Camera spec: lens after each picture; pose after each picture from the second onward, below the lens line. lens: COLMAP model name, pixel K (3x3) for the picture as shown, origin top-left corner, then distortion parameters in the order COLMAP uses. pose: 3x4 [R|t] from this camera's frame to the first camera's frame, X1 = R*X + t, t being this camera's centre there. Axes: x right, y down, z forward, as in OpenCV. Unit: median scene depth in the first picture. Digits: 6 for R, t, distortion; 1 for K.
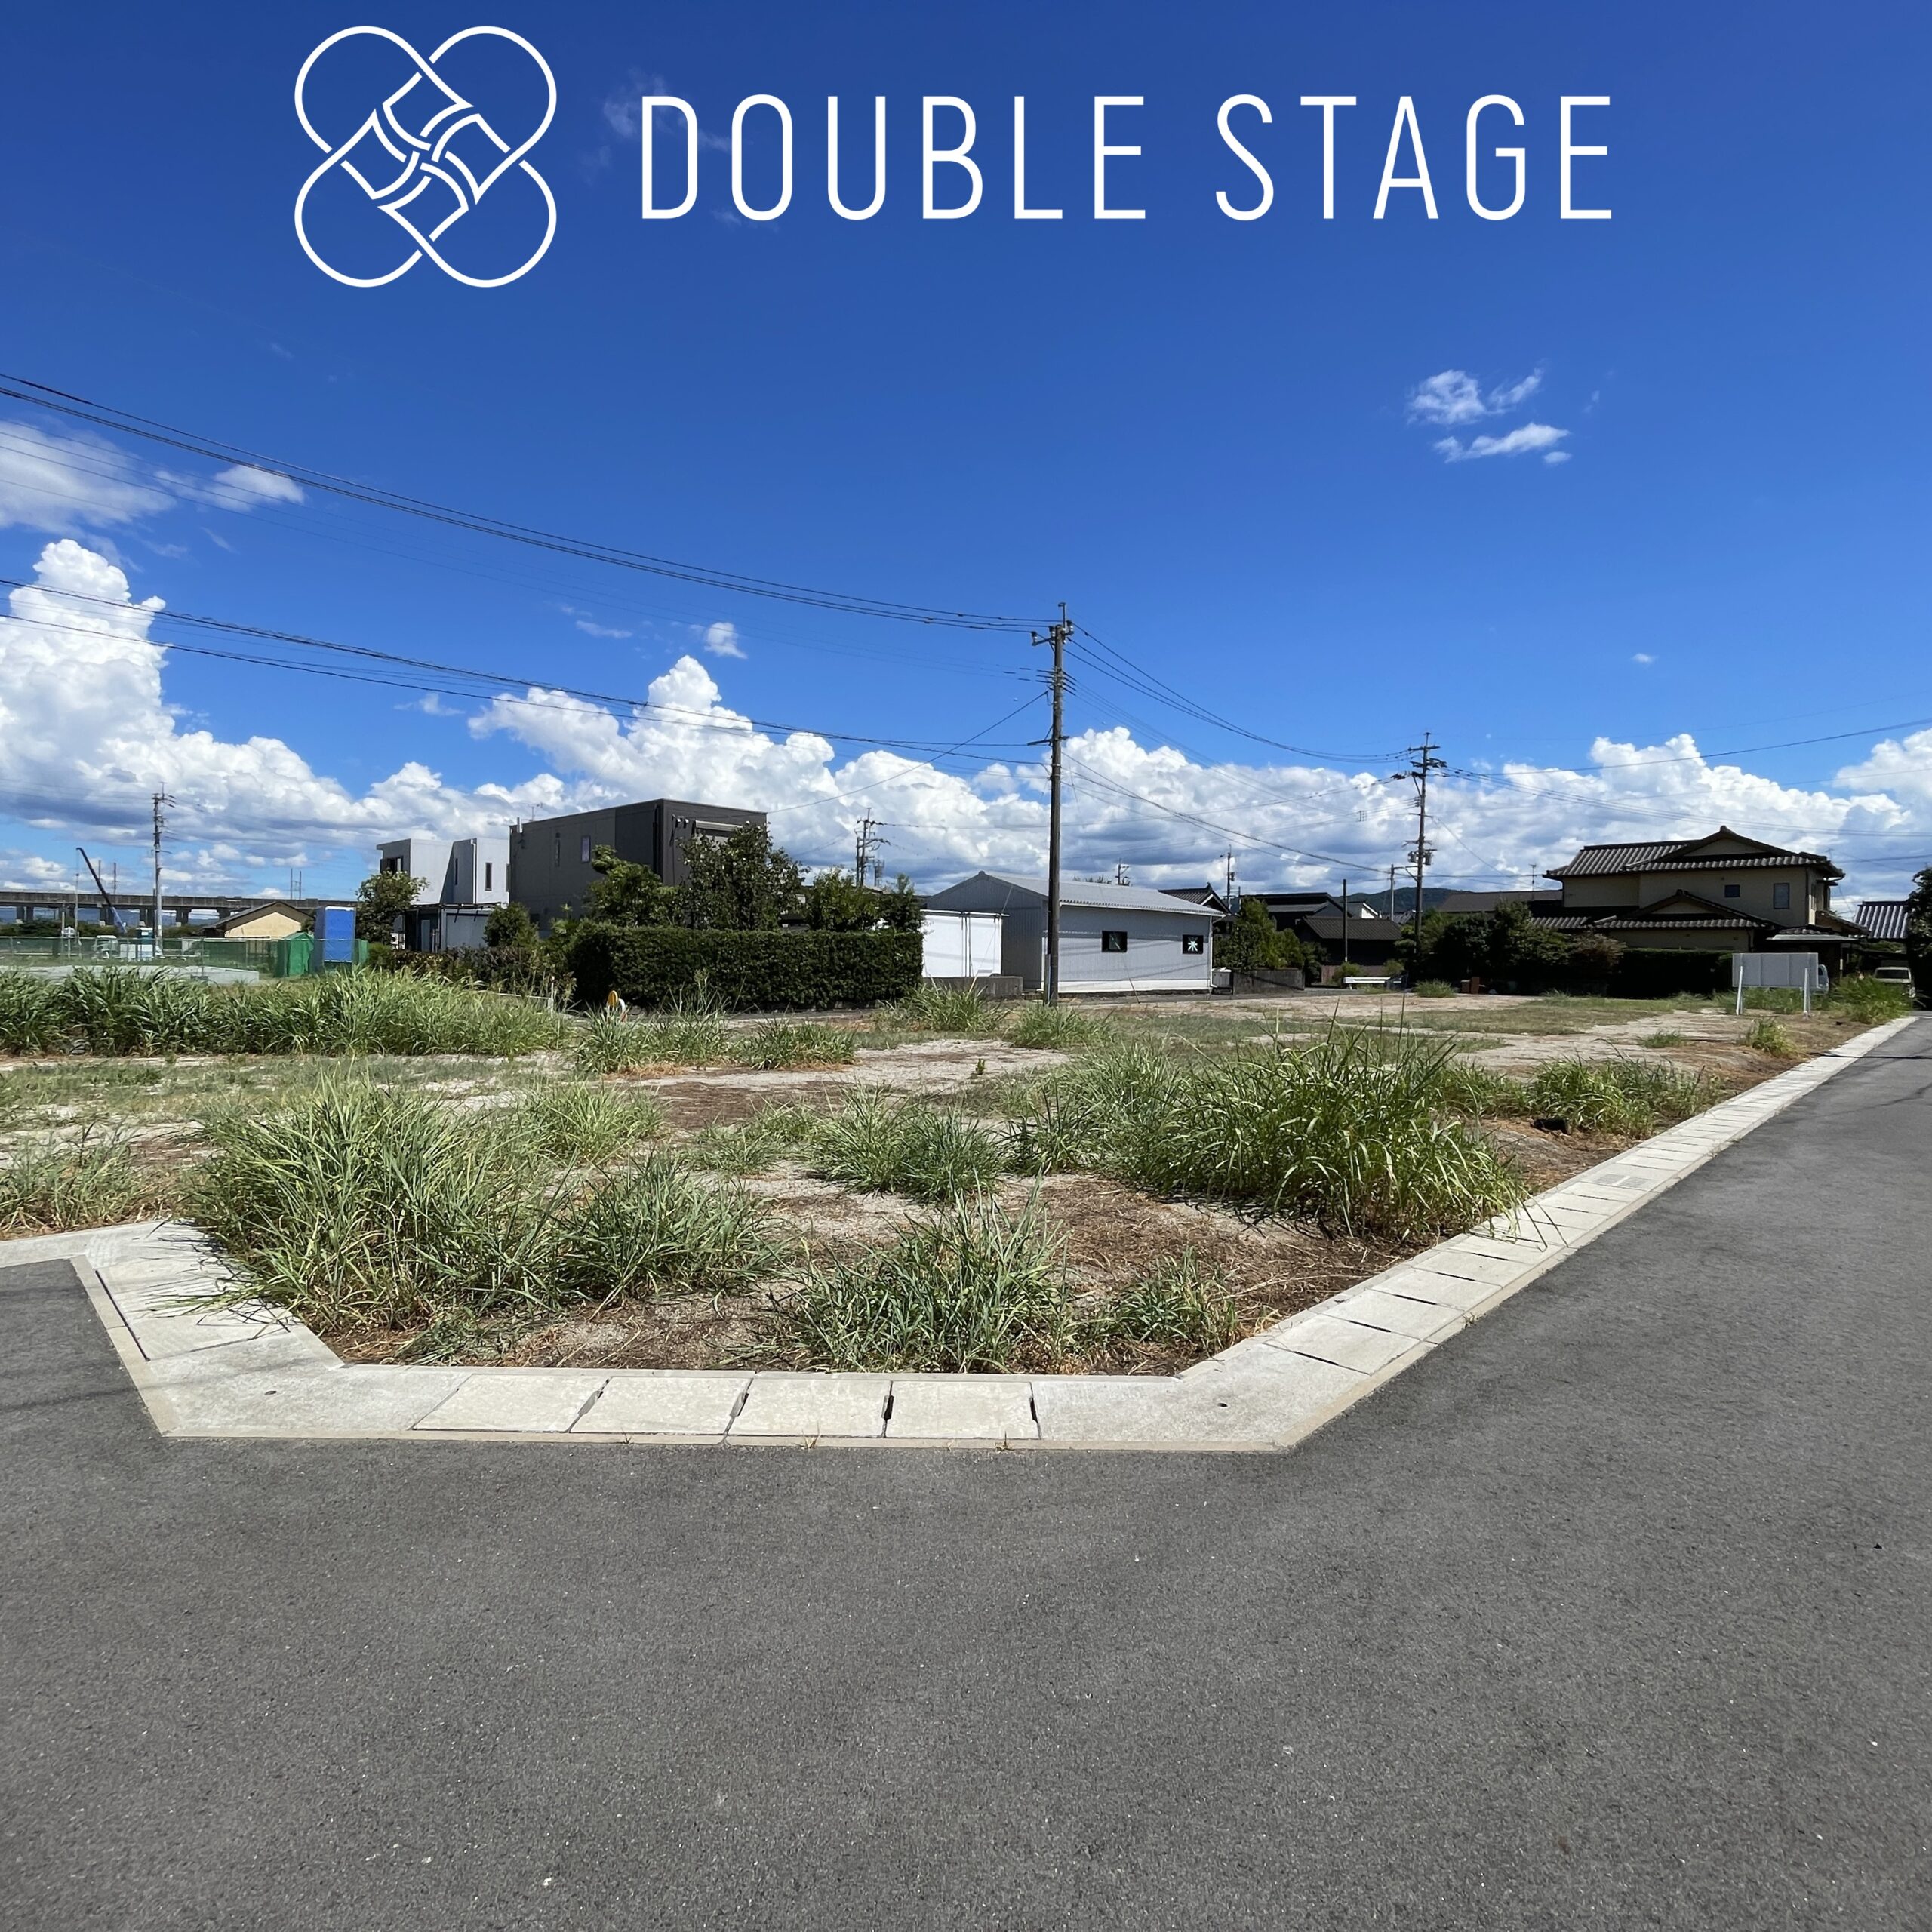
lens RADIAL K [[1035.7, 0, 971.2], [0, 1035.7, 960.2], [0, 0, 1]] dist [-0.003966, 0.000564]
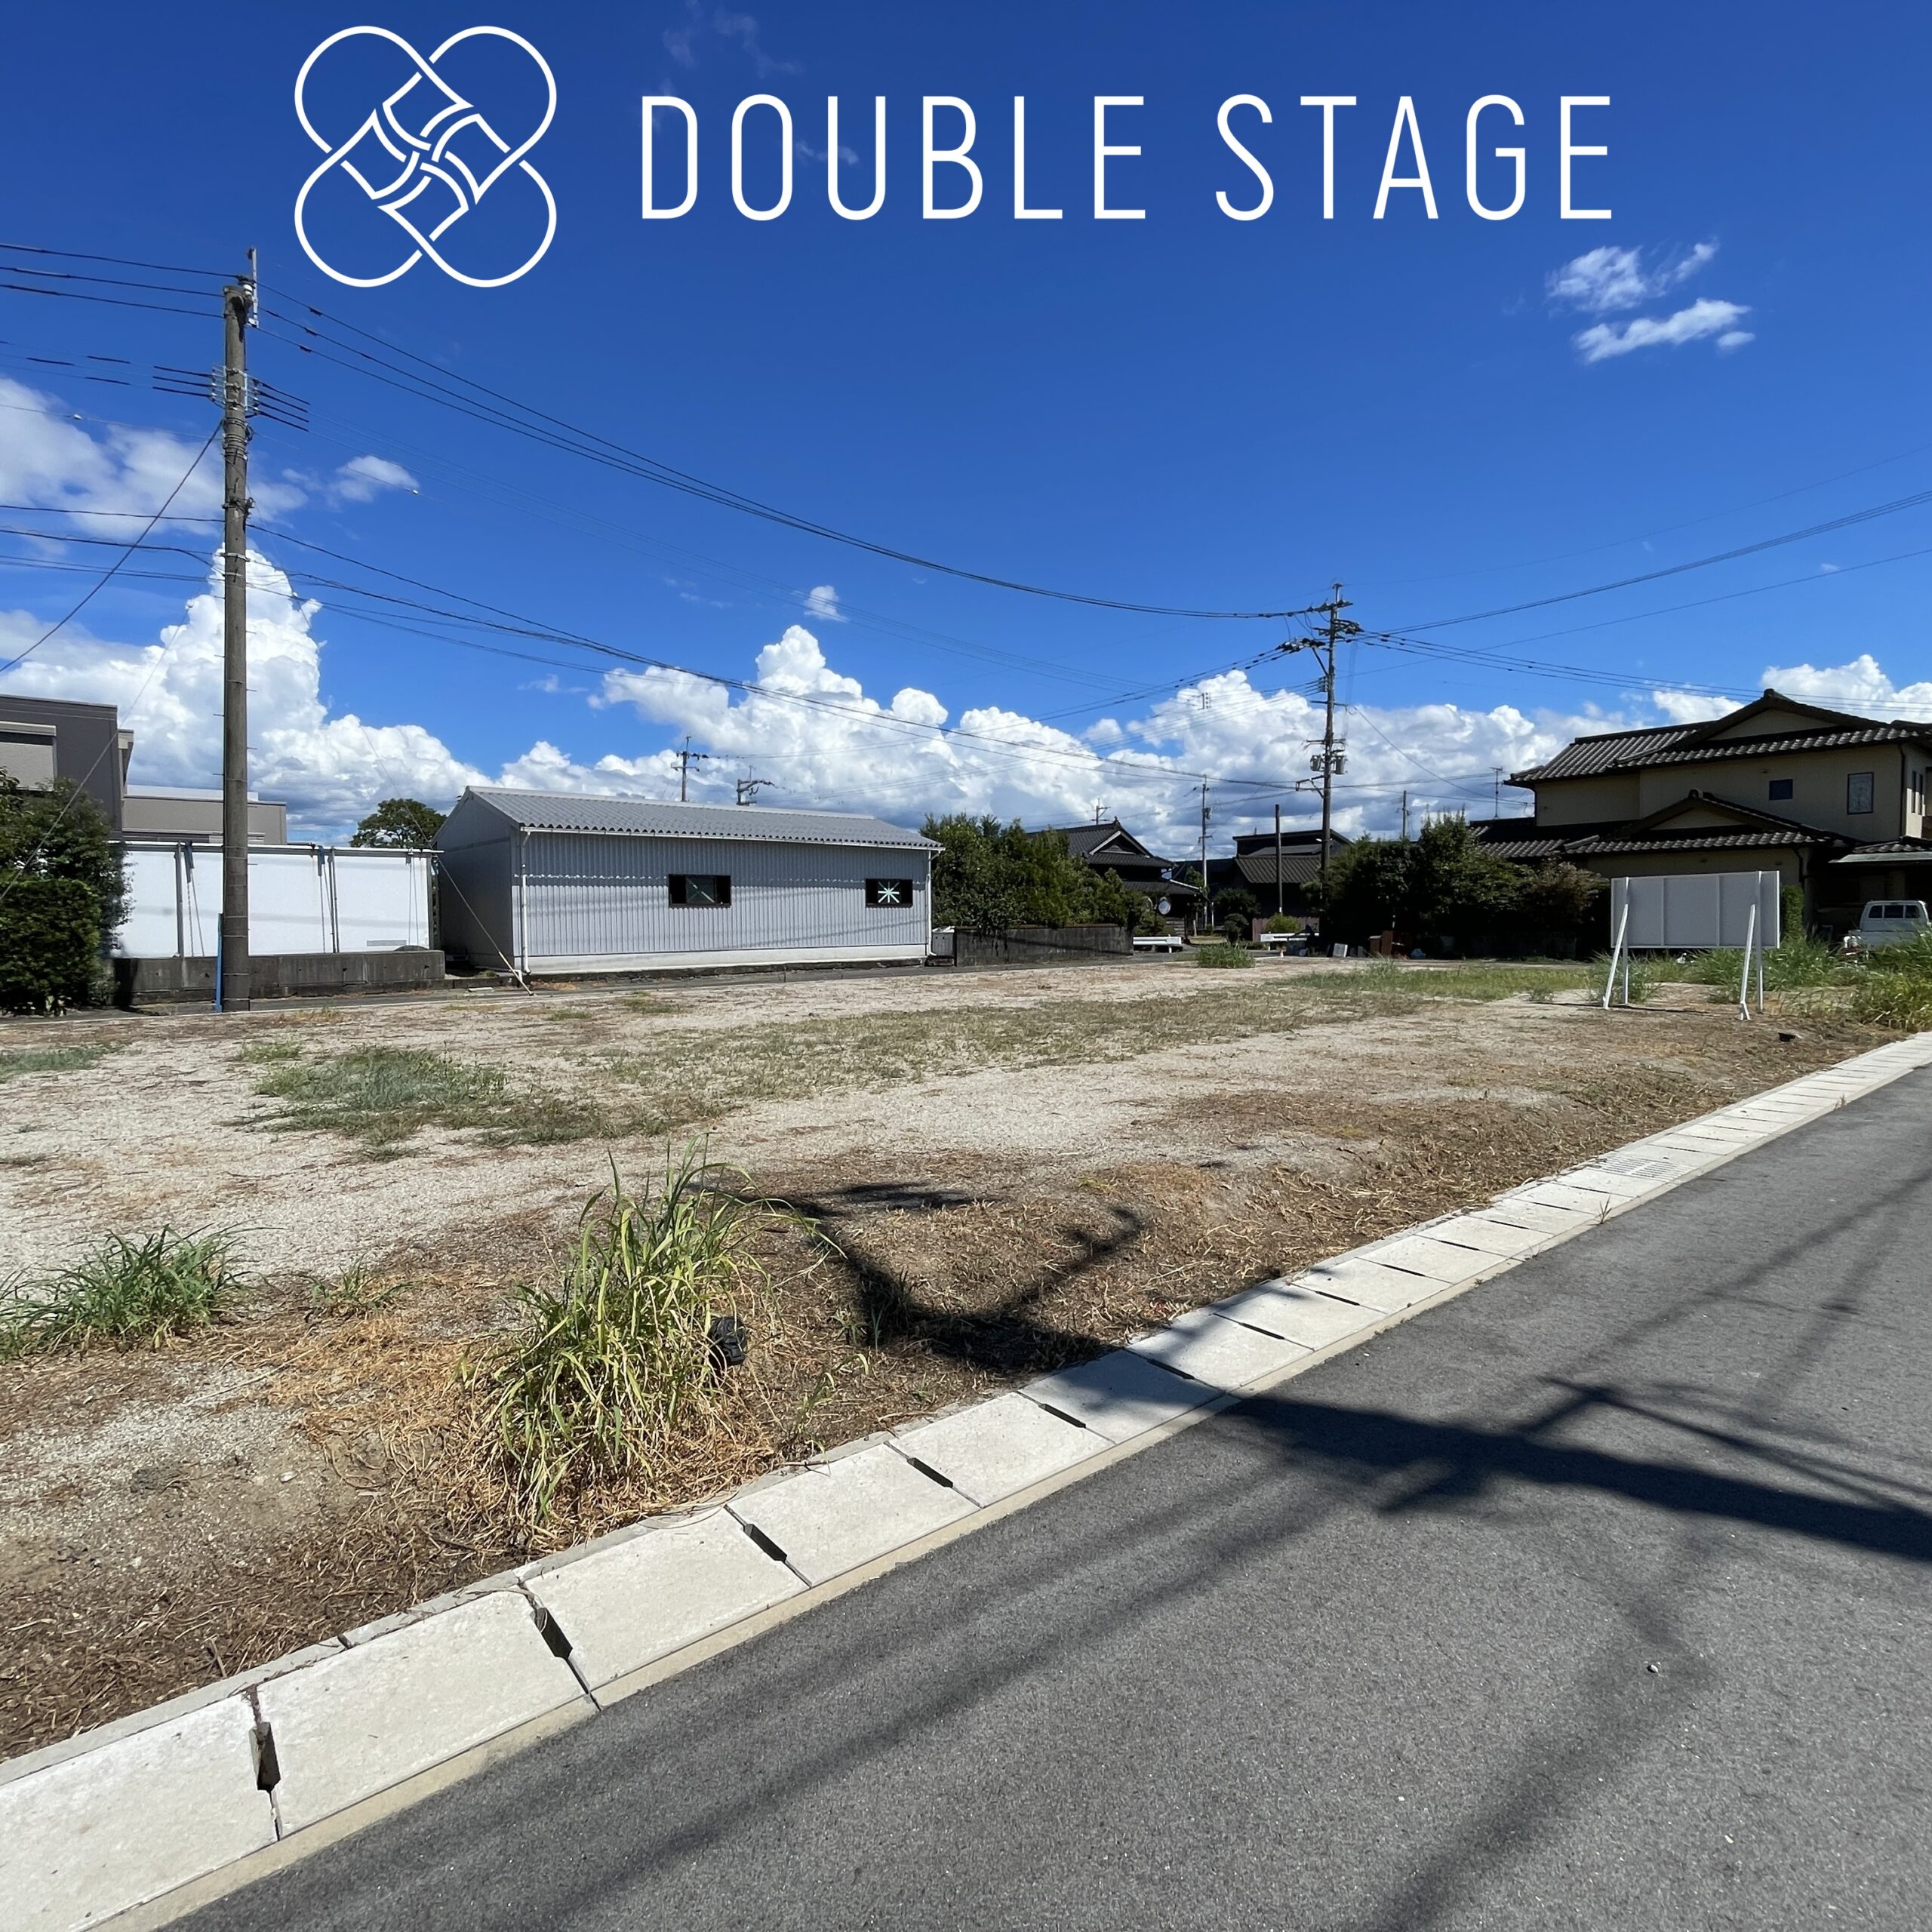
lens RADIAL K [[1048.9, 0, 968.9], [0, 1048.9, 963.1], [0, 0, 1]] dist [0.000867, 0.001557]
pose [[0.993213, -0.017091, -0.115047, 0.288848], [0.021529, 0.999067, 0.037438, 0.005058], [0.114300, -0.039661, 0.992654, 0.272439]]
